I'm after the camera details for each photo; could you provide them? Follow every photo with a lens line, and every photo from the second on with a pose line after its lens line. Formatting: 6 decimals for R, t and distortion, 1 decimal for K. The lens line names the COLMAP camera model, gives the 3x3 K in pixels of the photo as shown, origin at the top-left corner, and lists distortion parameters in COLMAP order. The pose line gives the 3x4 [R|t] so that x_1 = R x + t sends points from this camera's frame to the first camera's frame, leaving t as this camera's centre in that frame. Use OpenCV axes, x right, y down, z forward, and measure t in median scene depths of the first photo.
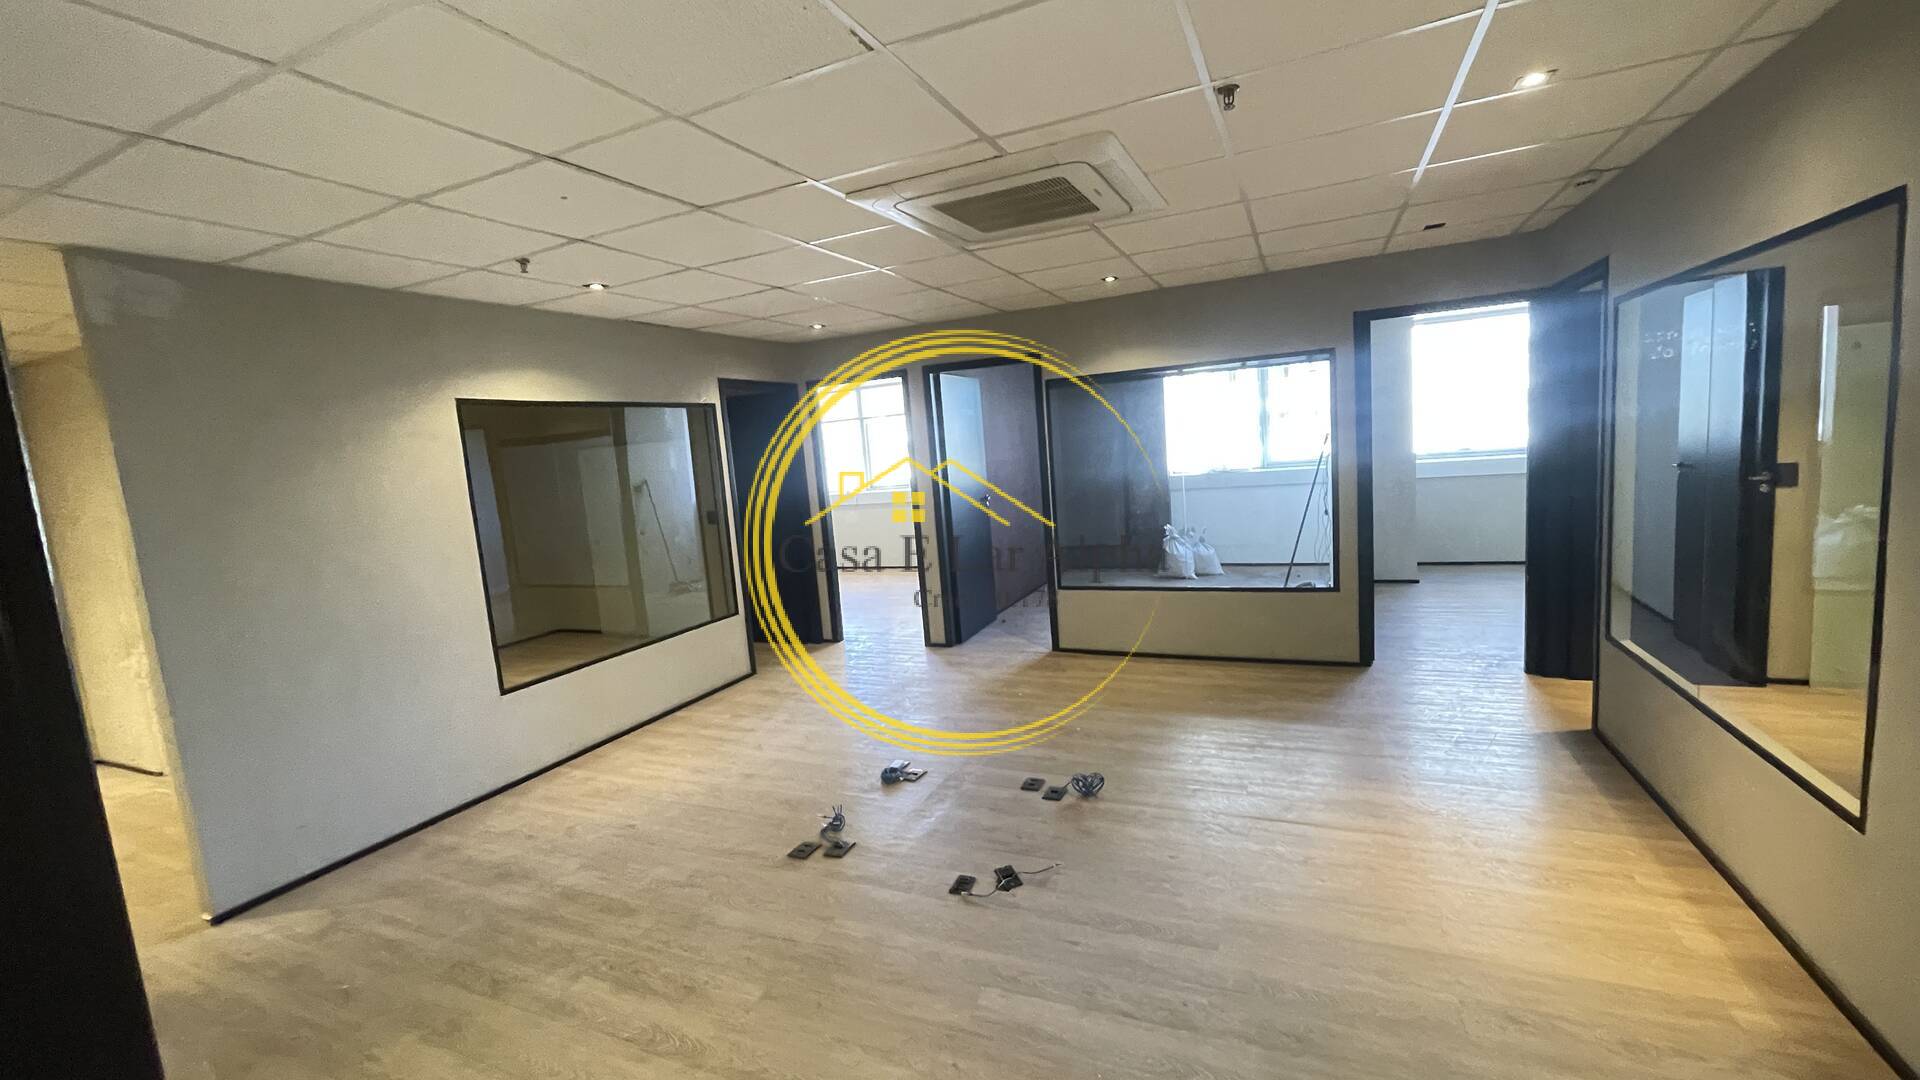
lens RADIAL K [[776.6, 0, 952.6], [0, 776.6, 537.8], [0, 0, 1]] dist [-0.006820, 0.003576]
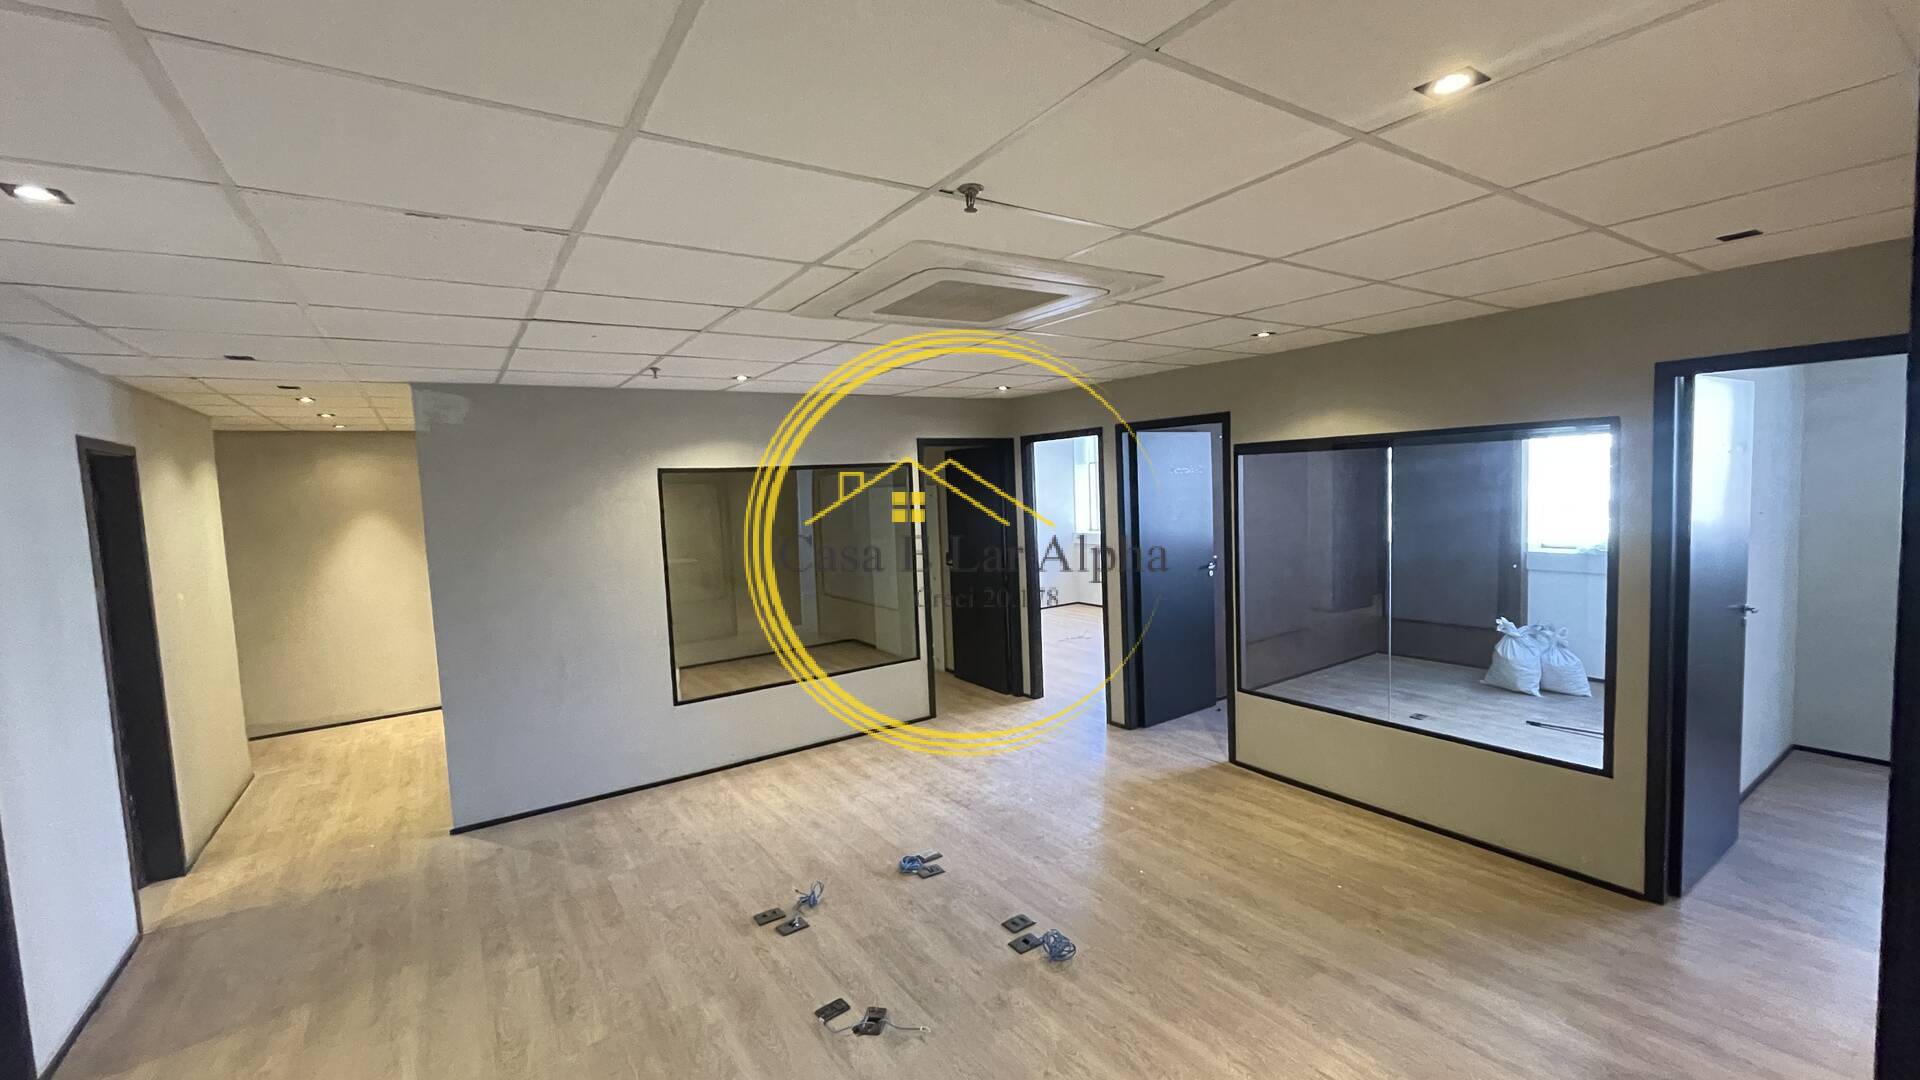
lens RADIAL K [[776.6, 0, 954.0], [0, 776.6, 537.2], [0, 0, 1]] dist [-0.006820, 0.003576]
pose [[0.851366, 0.078327, -0.518692, 0.415324], [-0.085527, 0.996285, 0.010065, -0.114454], [0.517553, 0.035793, 0.854902, 0.158174]]
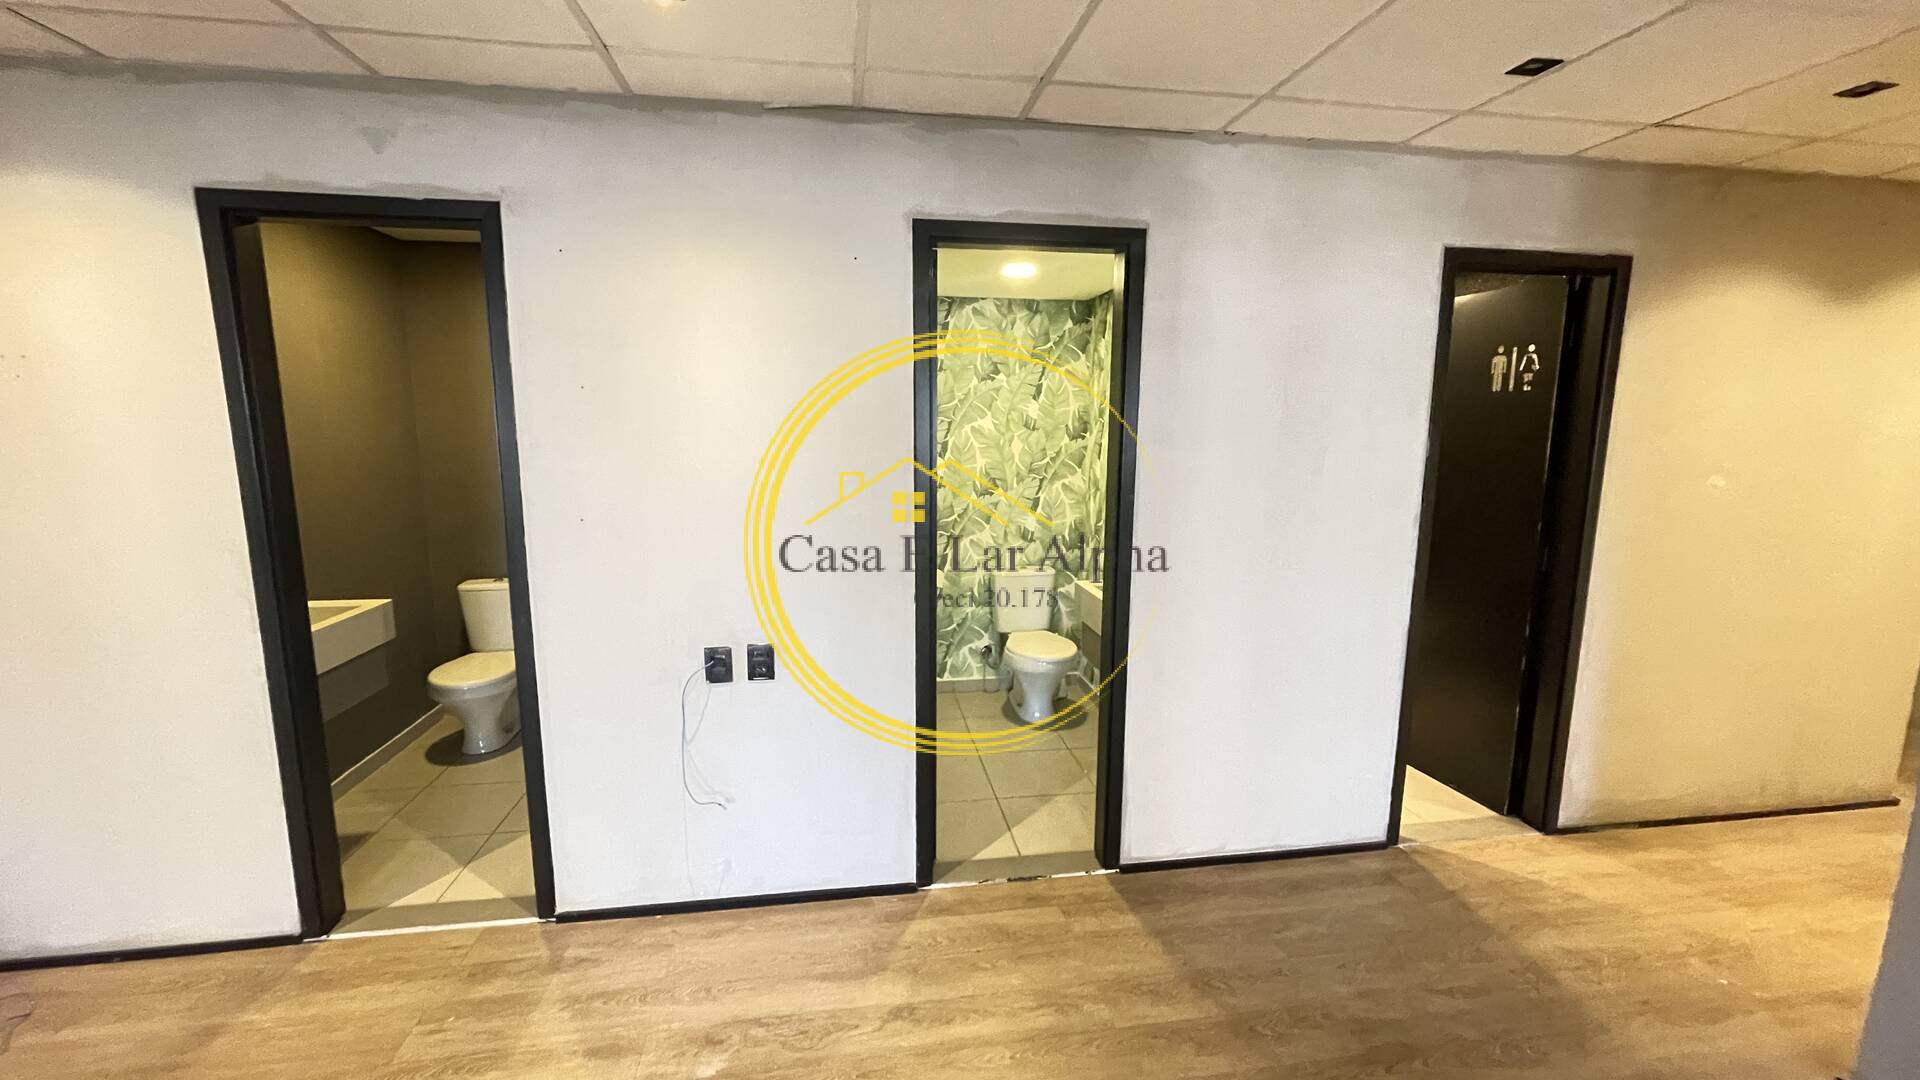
lens RADIAL K [[776.6, 0, 955.7], [0, 776.6, 539.7], [0, 0, 1]] dist [-0.006820, 0.003576]
pose [[-0.833052, 0.156859, -0.530490, -0.052292], [-0.006962, 0.955908, 0.293582, -0.086779], [0.553151, 0.248263, -0.795229, 0.714567]]
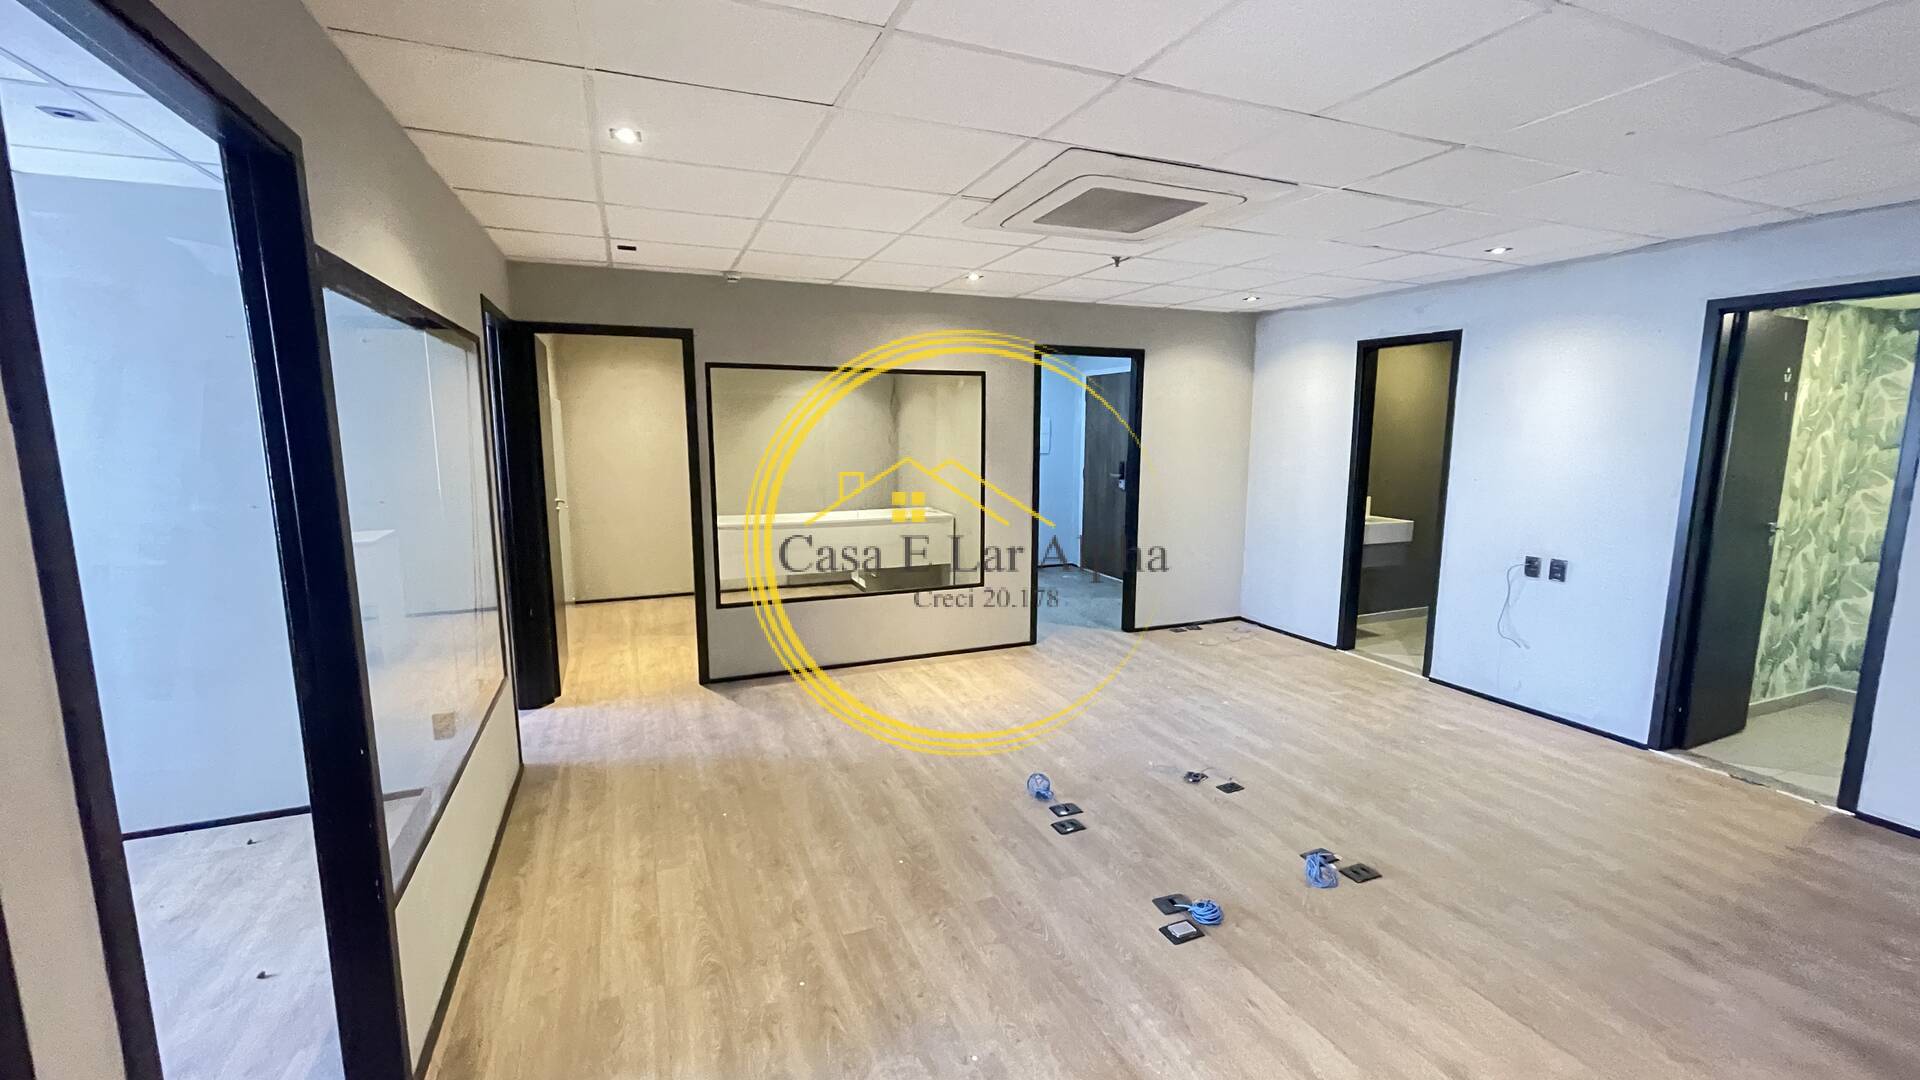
lens RADIAL K [[776.6, 0, 955.8], [0, 776.6, 537.4], [0, 0, 1]] dist [-0.006820, 0.003576]
pose [[-0.730762, -0.021625, 0.682290, -0.351237], [0.136653, 0.974632, 0.177252, -0.155574], [-0.668815, 0.222766, -0.709268, 1.447105]]
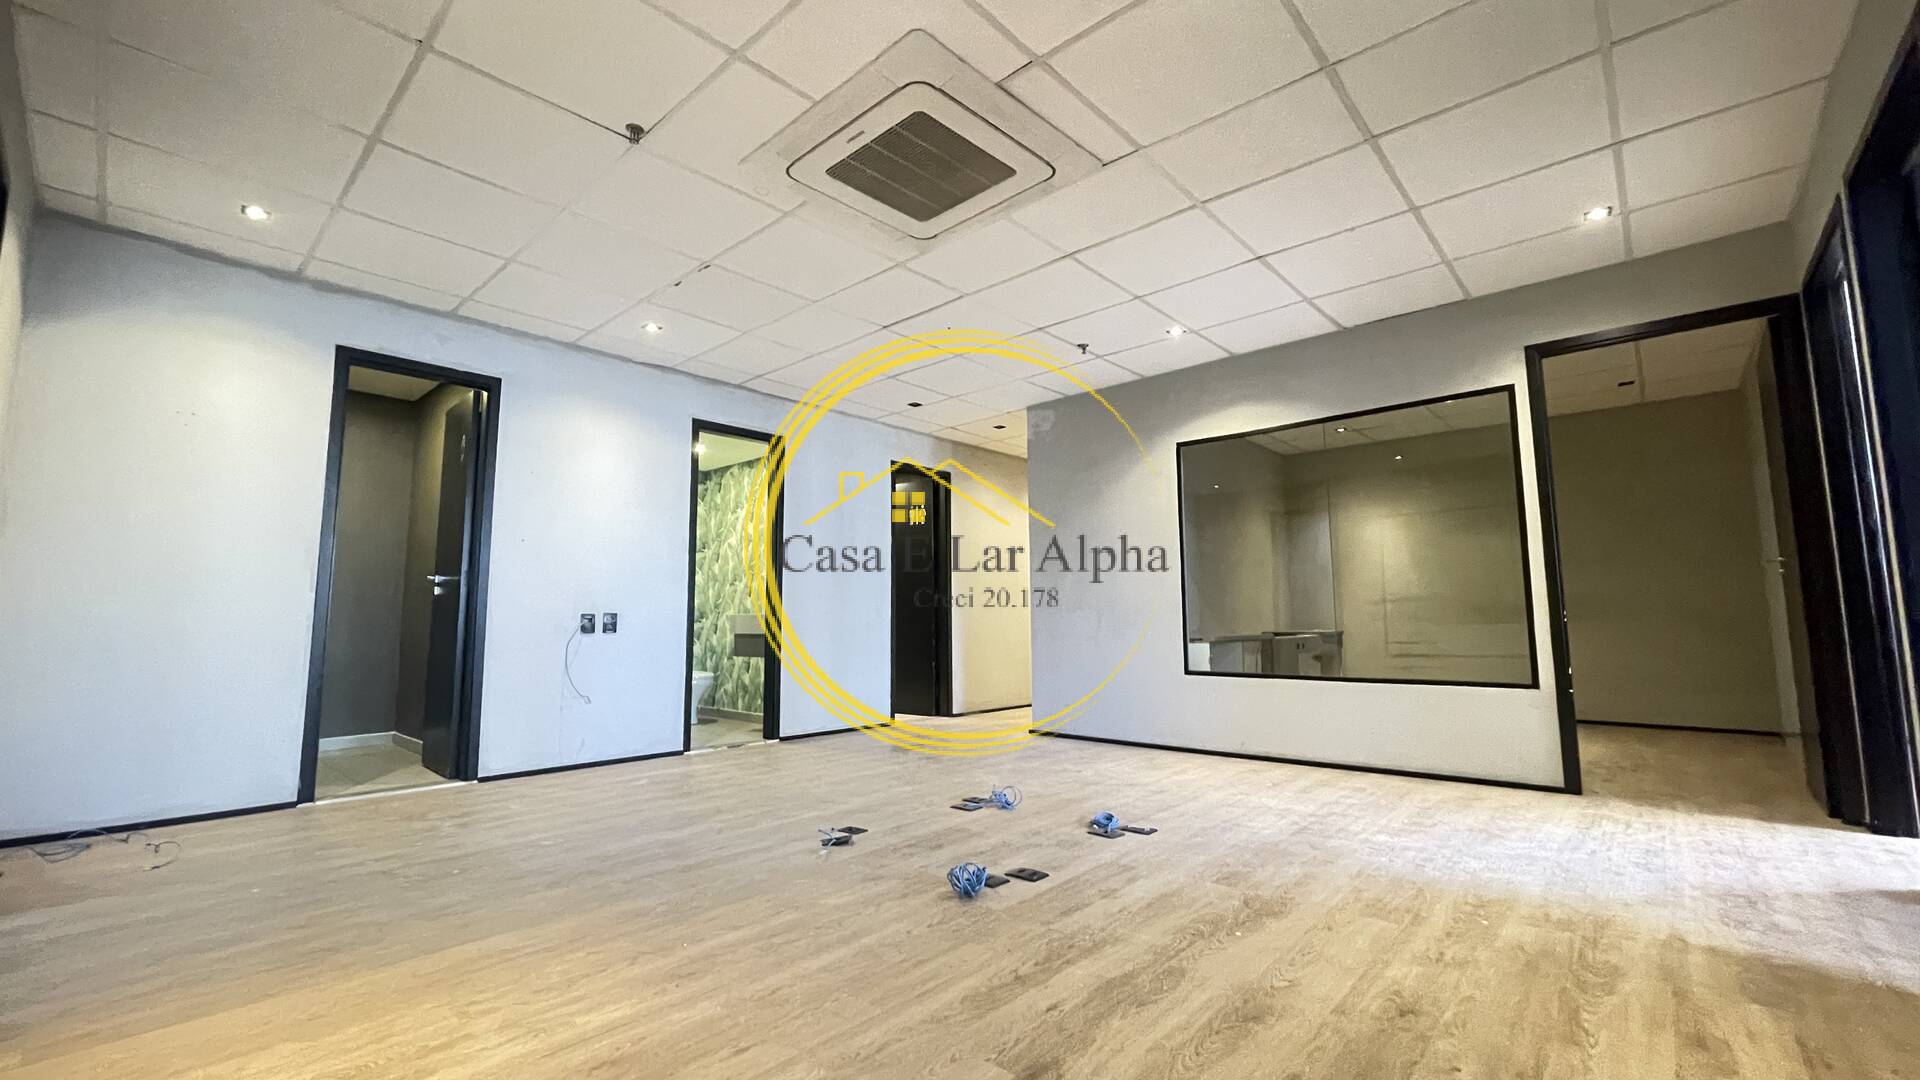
lens RADIAL K [[776.6, 0, 957.1], [0, 776.6, 539.3], [0, 0, 1]] dist [-0.006820, 0.003576]
pose [[-0.303676, -0.023319, -0.952490, 0.709643], [-0.083201, 0.996531, 0.002130, 0.015160], [0.949136, 0.079895, -0.304563, 0.999045]]
